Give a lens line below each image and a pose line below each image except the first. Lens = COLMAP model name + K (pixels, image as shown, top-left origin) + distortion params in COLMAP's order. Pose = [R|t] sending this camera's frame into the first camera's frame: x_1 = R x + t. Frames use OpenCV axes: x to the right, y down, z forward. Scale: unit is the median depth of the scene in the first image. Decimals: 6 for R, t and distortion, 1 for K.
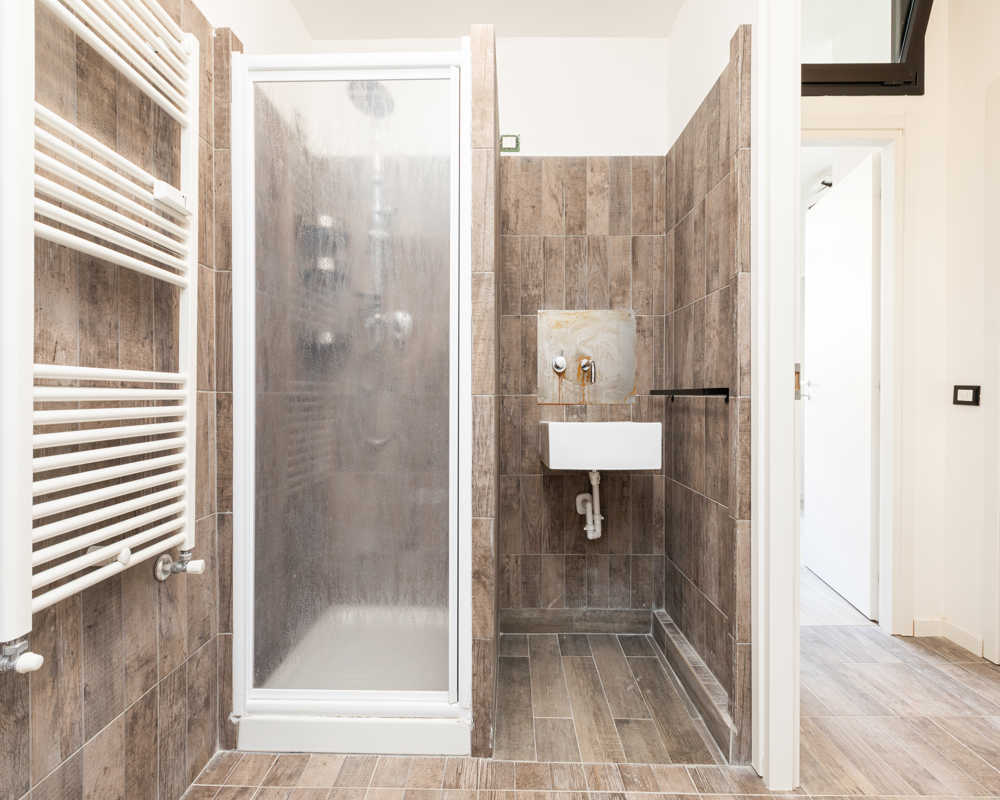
lens RADIAL K [[447.6, 0, 507.0], [0, 447.6, 394.8], [0, 0, 1]] dist [-0.002293, 0.000195]
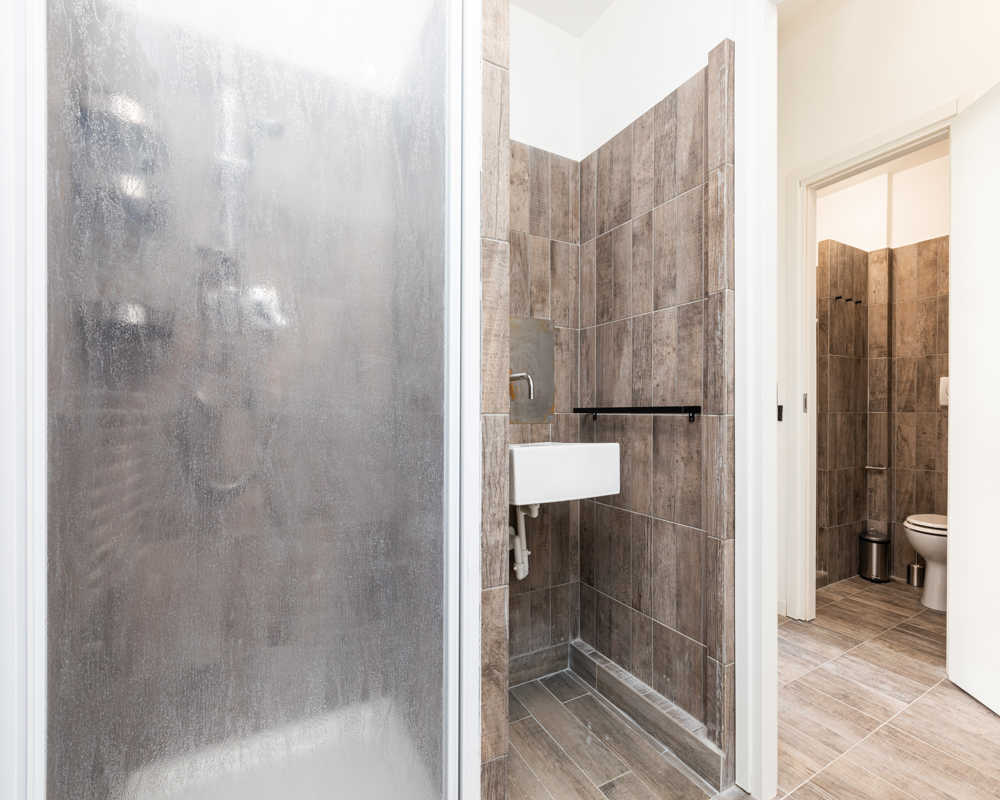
lens RADIAL K [[439.9, 0, 471.0], [0, 439.9, 412.0], [0, 0, 1]] dist [0.000133, 0.000191]
pose [[0.871811, -0.000343, 0.489843, -0.349711], [0.000063, 1.000000, 0.000588, -0.002653], [-0.489843, -0.000482, 0.871811, 0.336835]]
